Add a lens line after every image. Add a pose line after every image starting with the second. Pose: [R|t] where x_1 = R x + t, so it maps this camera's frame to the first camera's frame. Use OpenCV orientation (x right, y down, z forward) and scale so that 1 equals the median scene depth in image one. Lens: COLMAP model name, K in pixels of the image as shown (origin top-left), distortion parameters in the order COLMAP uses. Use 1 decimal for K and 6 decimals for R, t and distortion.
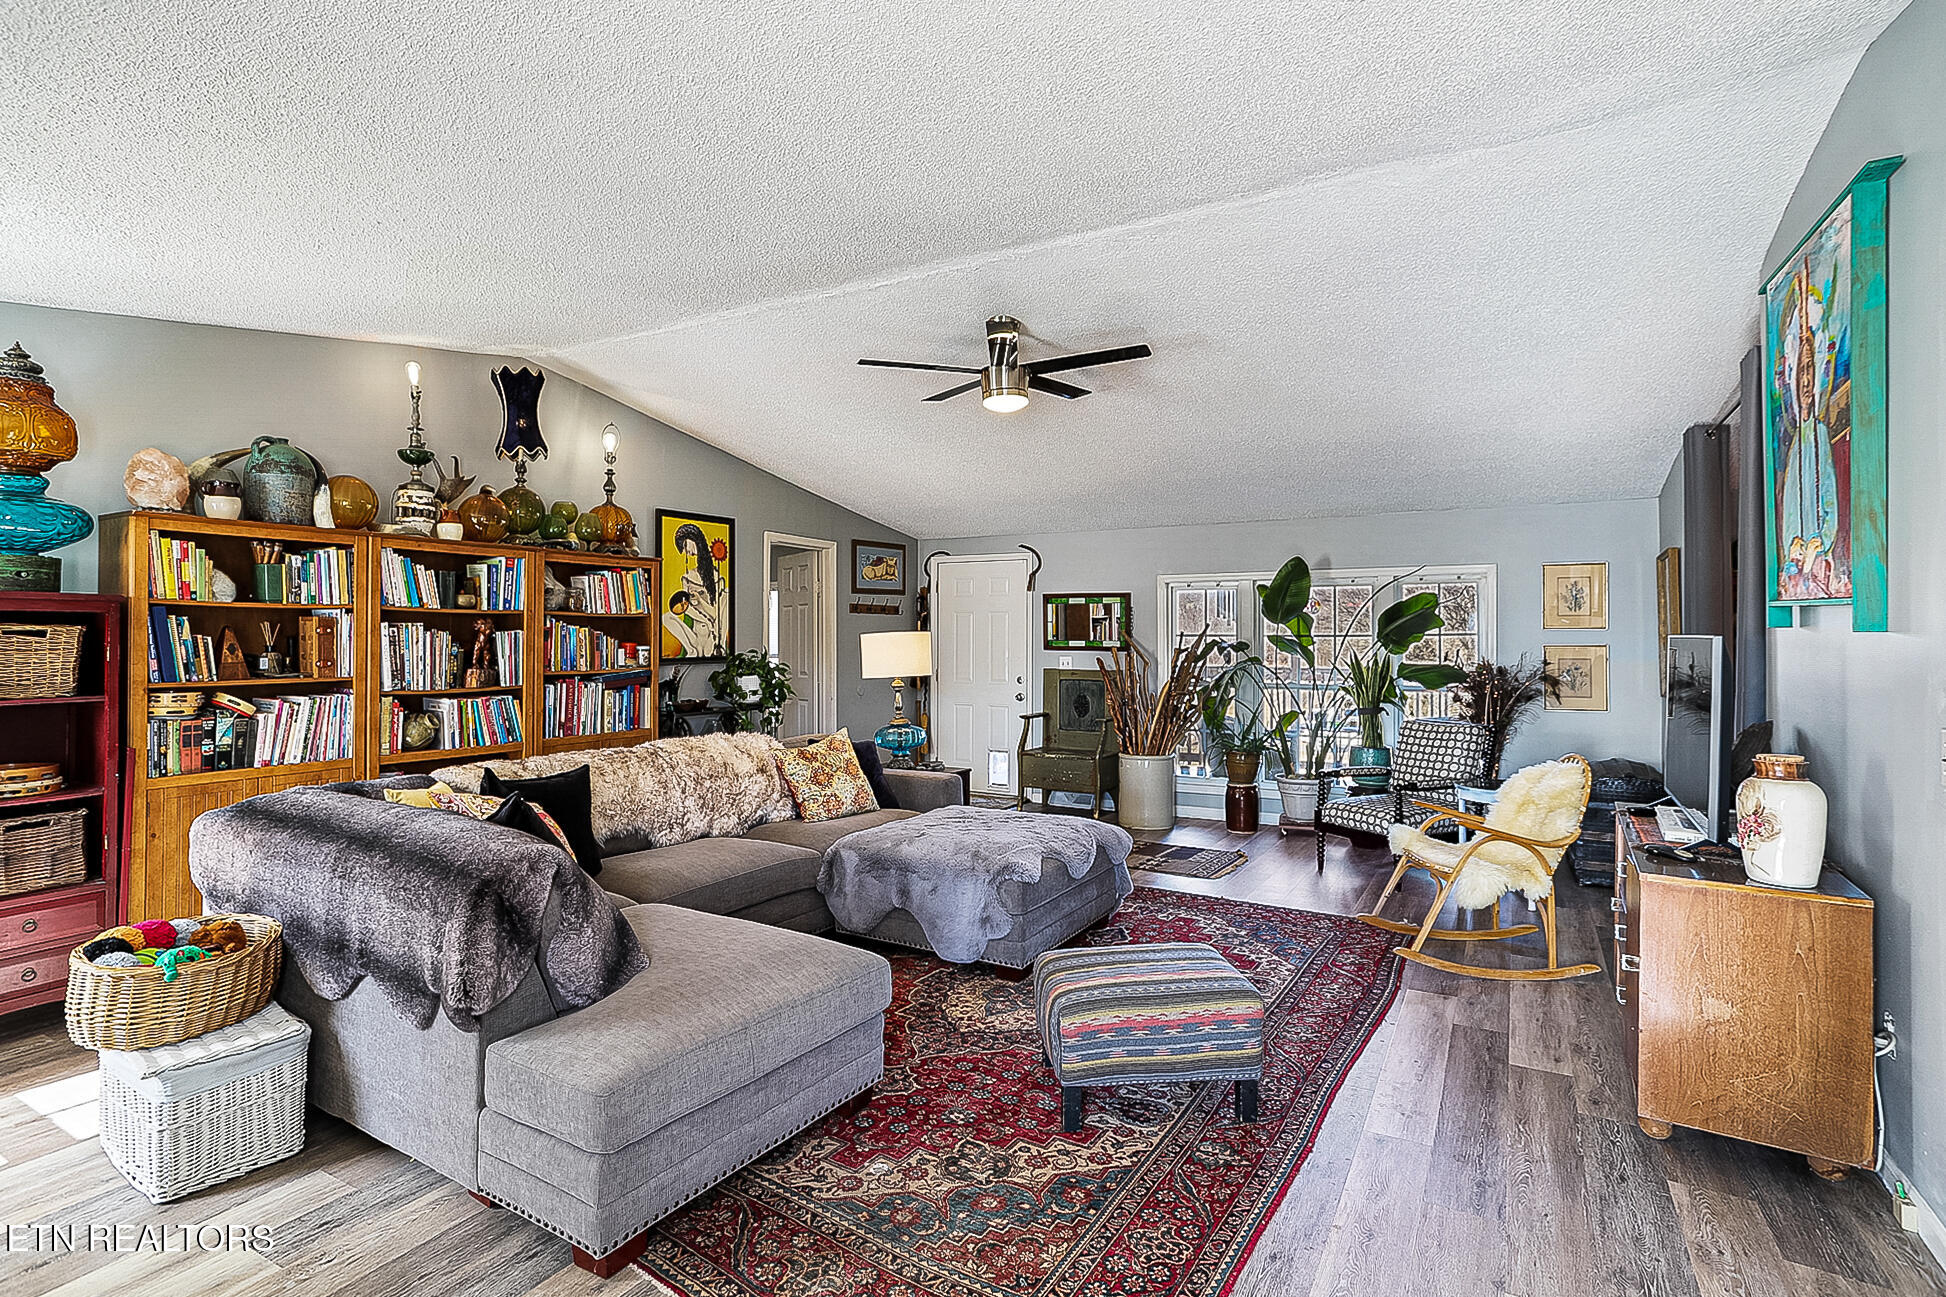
lens RADIAL K [[941.3, 0, 997.9], [0, 941.3, 637.6], [0, 0, 1]] dist [-0.067530, 0.031077]
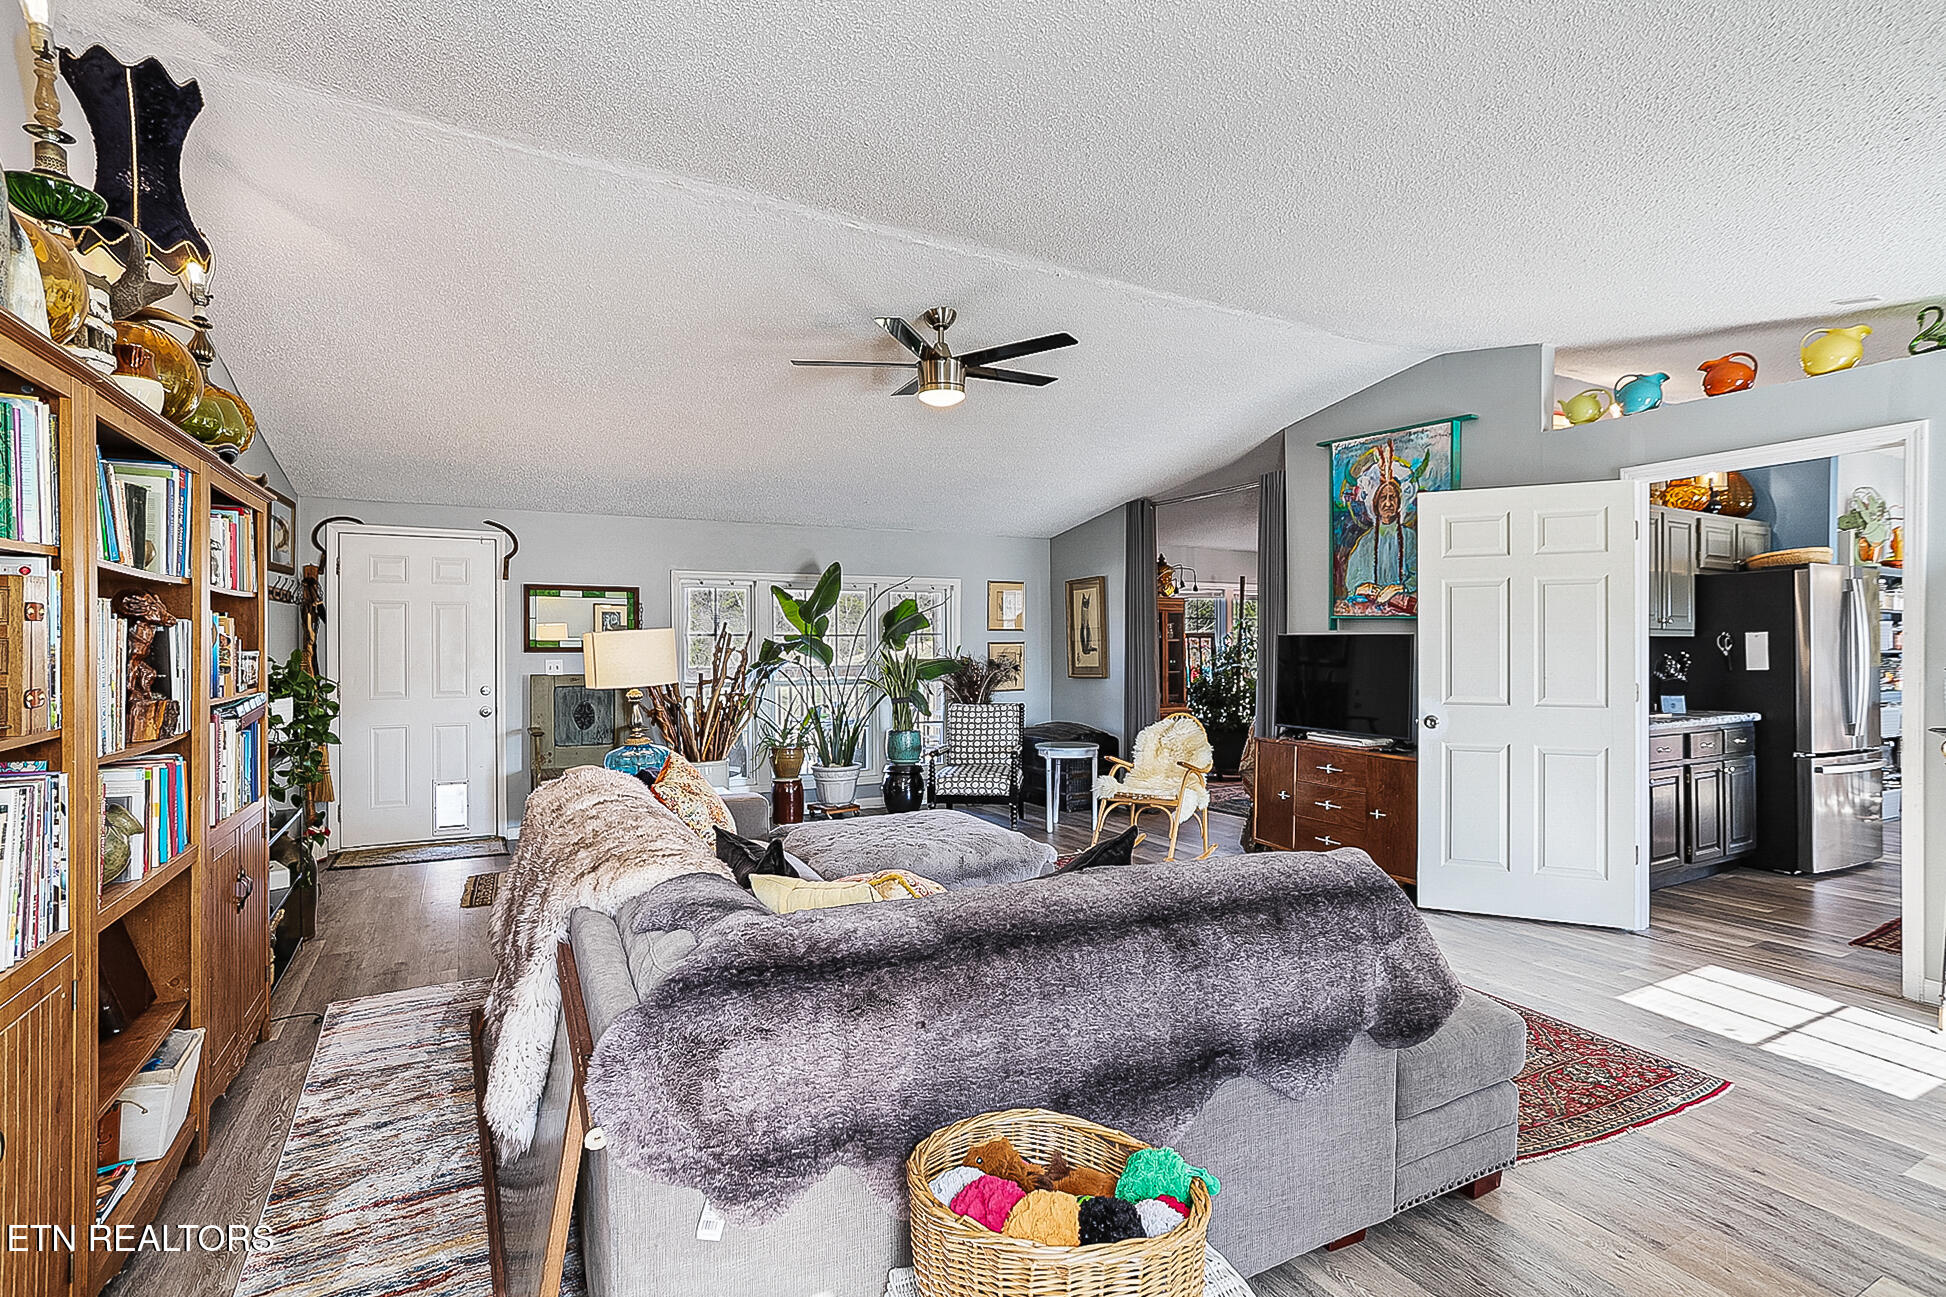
lens RADIAL K [[941.3, 0, 997.9], [0, 941.3, 637.6], [0, 0, 1]] dist [-0.067530, 0.031077]
pose [[0.529204, -0.000001, 0.848495, -0.682264], [0.002506, 0.999996, -0.001562, 0.004909], [-0.848491, 0.002953, 0.529202, 0.362552]]
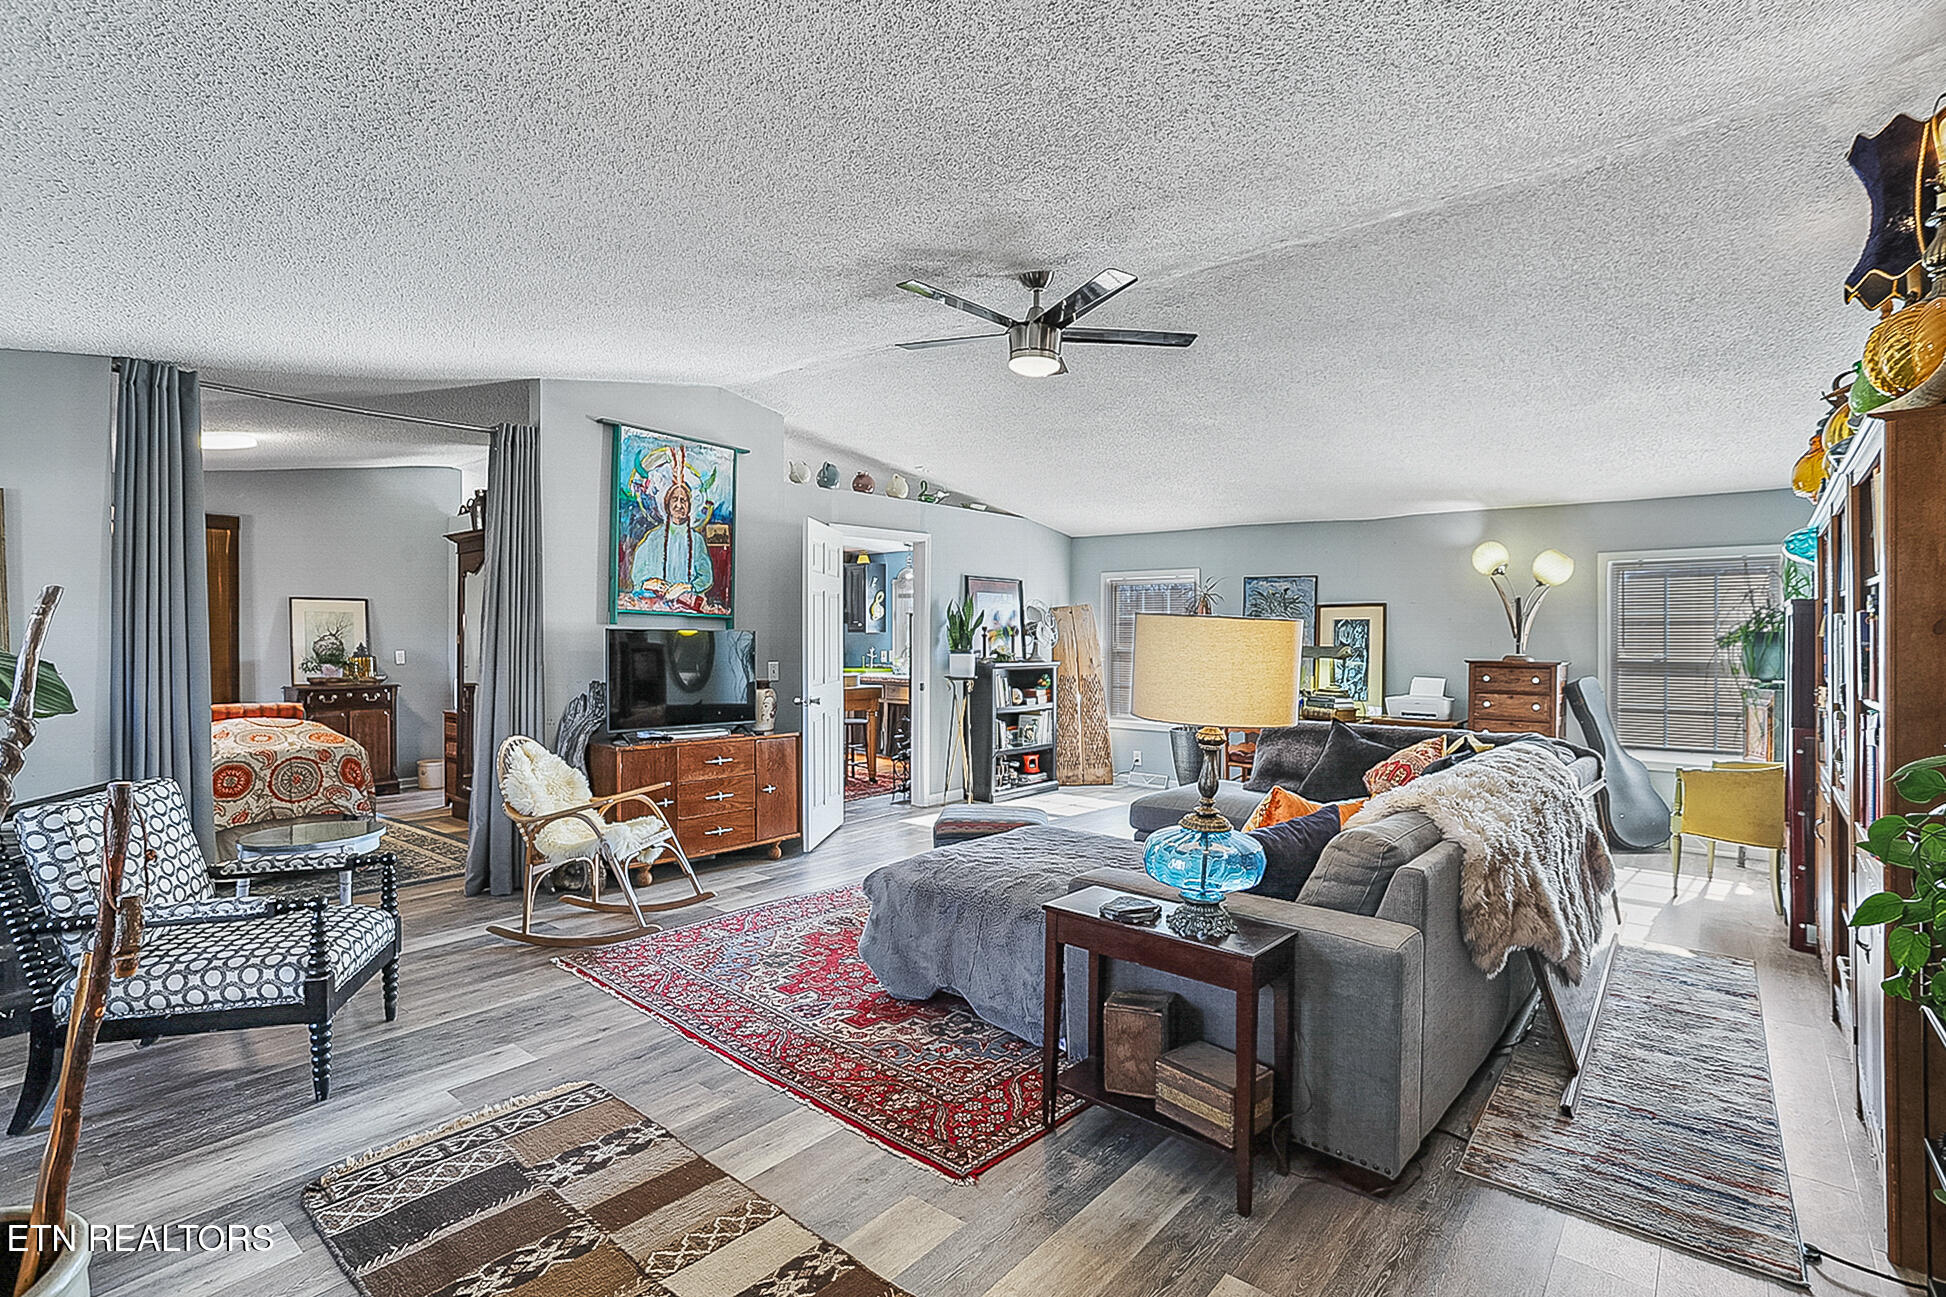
lens RADIAL K [[941.3, 0, 997.9], [0, 941.3, 637.6], [0, 0, 1]] dist [-0.067530, 0.031077]
pose [[-0.985935, -0.006458, 0.167006, -0.091680], [-0.006473, 0.999979, 0.000450, 0.006631], [-0.167005, -0.000638, -0.985956, 1.617132]]
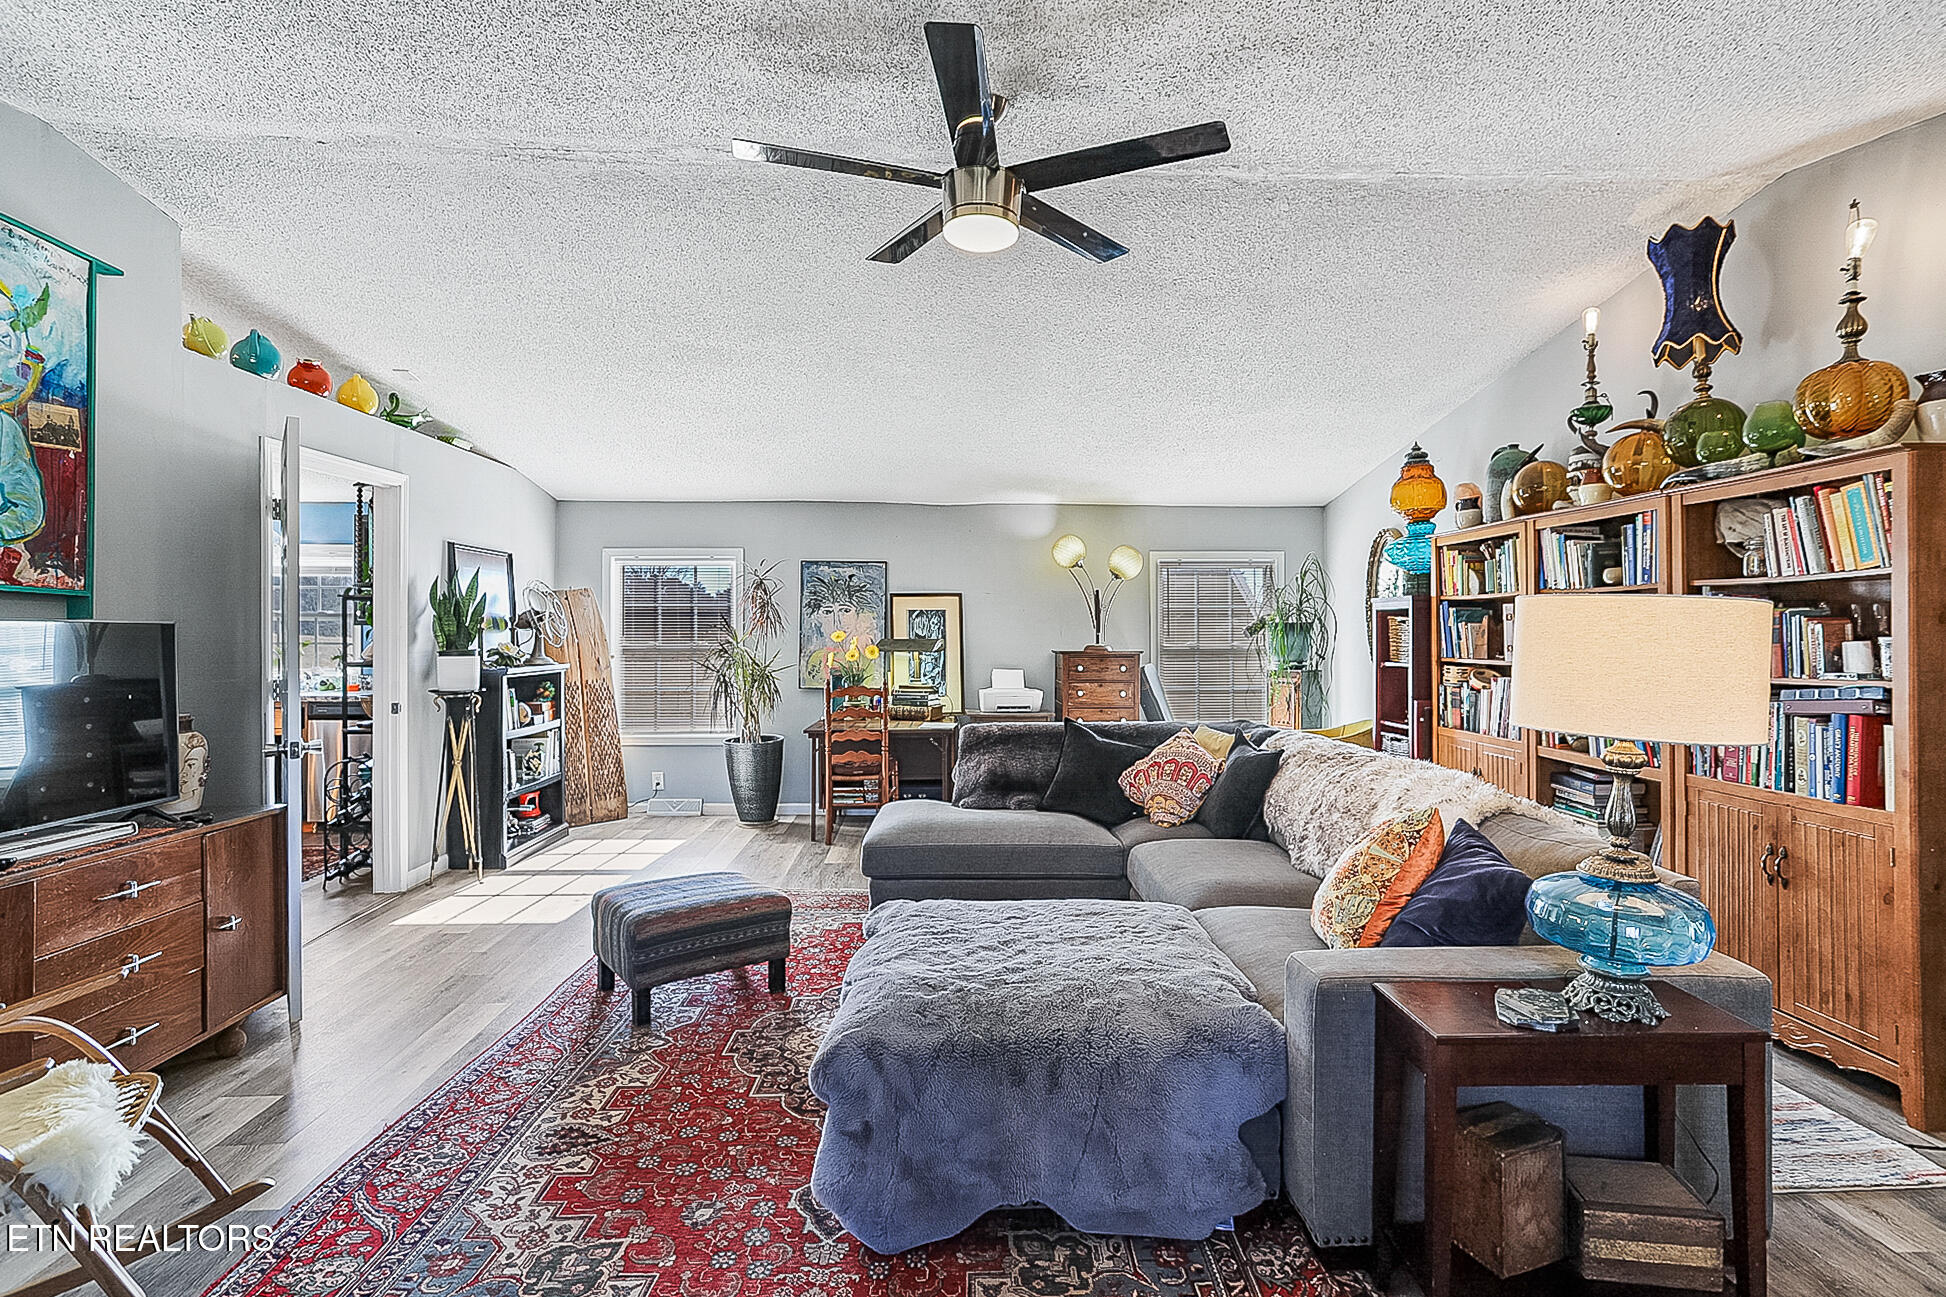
lens RADIAL K [[941.3, 0, 997.9], [0, 941.3, 637.6], [0, 0, 1]] dist [-0.067530, 0.031077]
pose [[-0.836209, 0.004031, -0.548395, 0.281417], [0.000592, 0.999979, 0.006447, 0.007104], [0.548410, 0.005067, -0.836194, 1.294353]]
